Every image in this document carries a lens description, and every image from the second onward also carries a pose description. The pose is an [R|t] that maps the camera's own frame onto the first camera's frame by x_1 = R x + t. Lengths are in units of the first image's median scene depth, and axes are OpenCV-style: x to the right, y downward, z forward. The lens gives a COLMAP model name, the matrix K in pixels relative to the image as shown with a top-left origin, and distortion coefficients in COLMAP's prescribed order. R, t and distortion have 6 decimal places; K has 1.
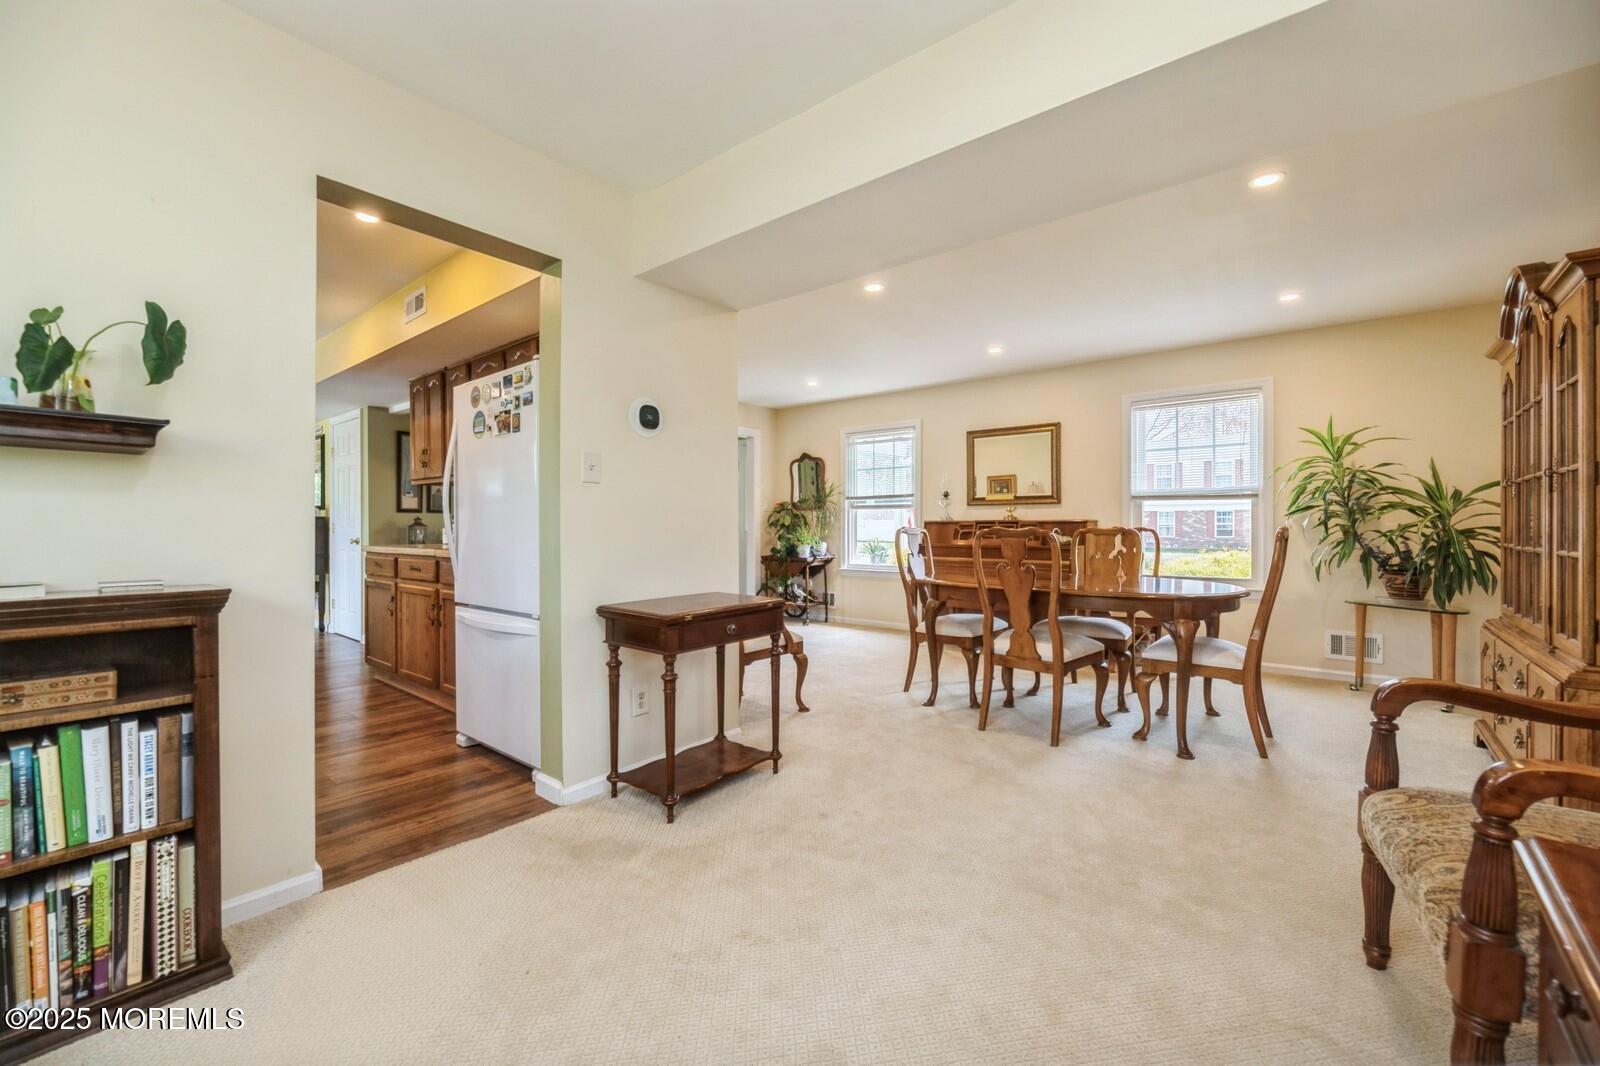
lens RADIAL K [[652.2, 0, 801.6], [0, 652.2, 527.9], [0, 0, 1]] dist [0.001201, -0.001964]
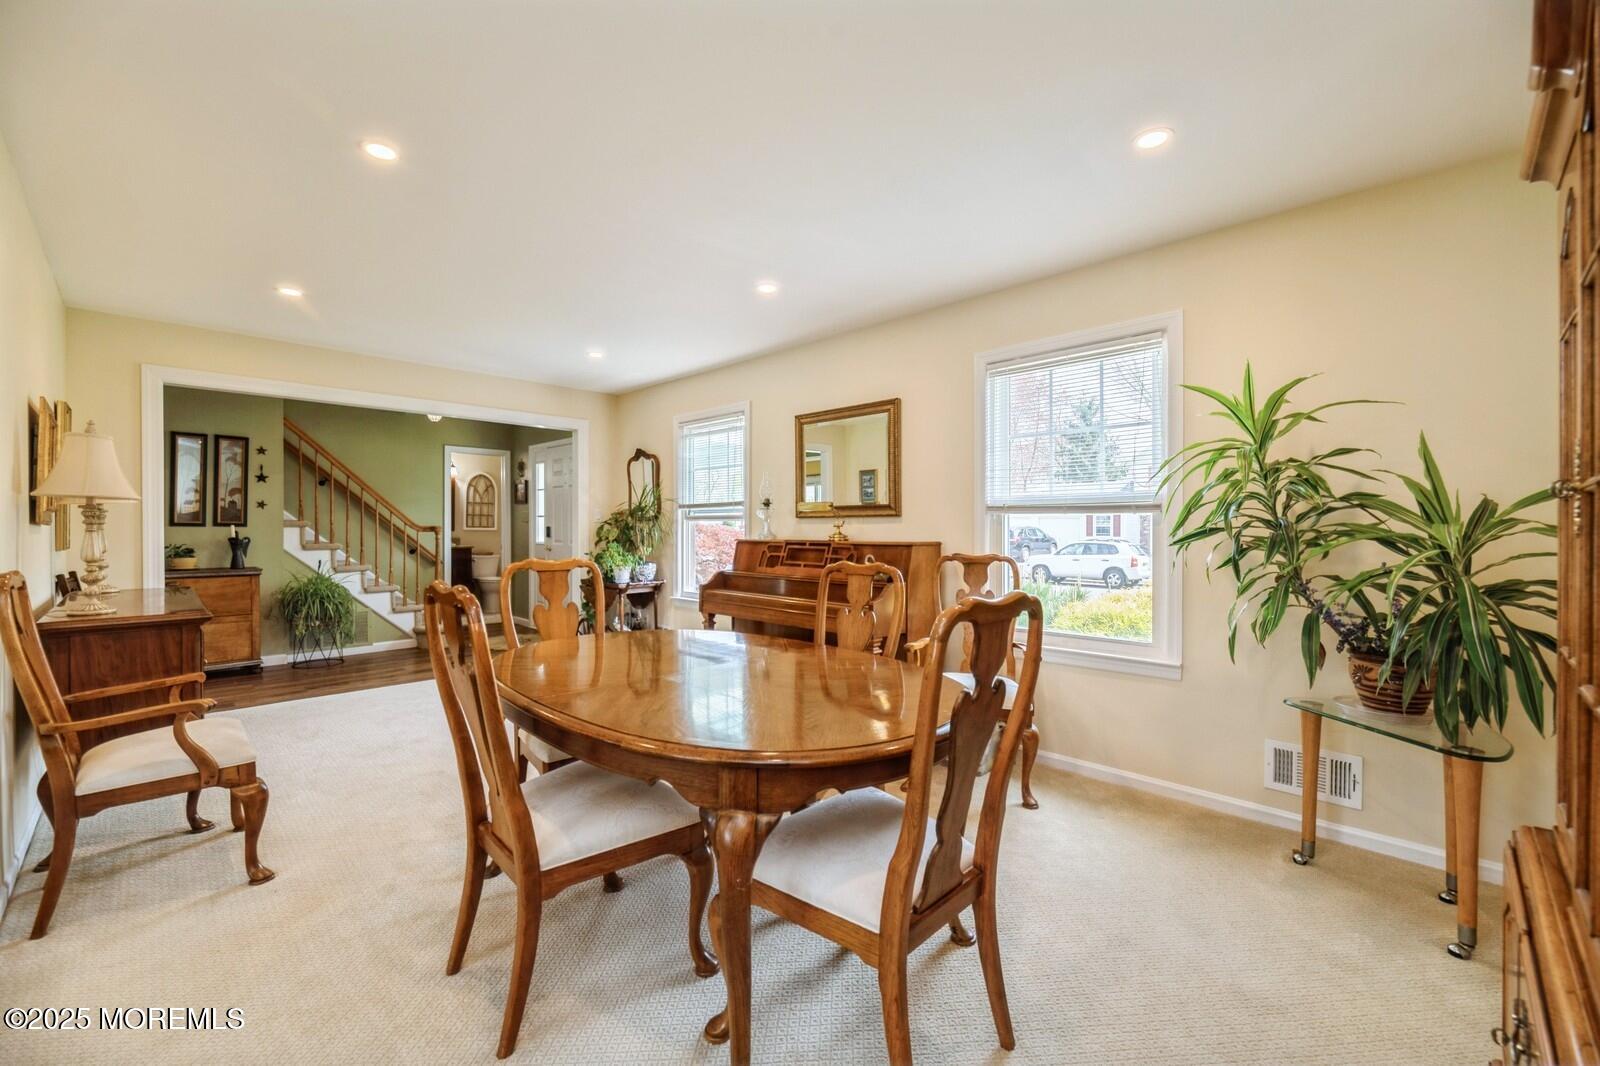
lens RADIAL K [[652.2, 0, 802.7], [0, 652.2, 528.3], [0, 0, 1]] dist [0.001201, -0.001964]
pose [[0.996554, 0.004043, -0.082843, 0.440698], [-0.004365, 0.999984, -0.003713, -0.027846], [0.082826, 0.004062, 0.996556, 0.386305]]
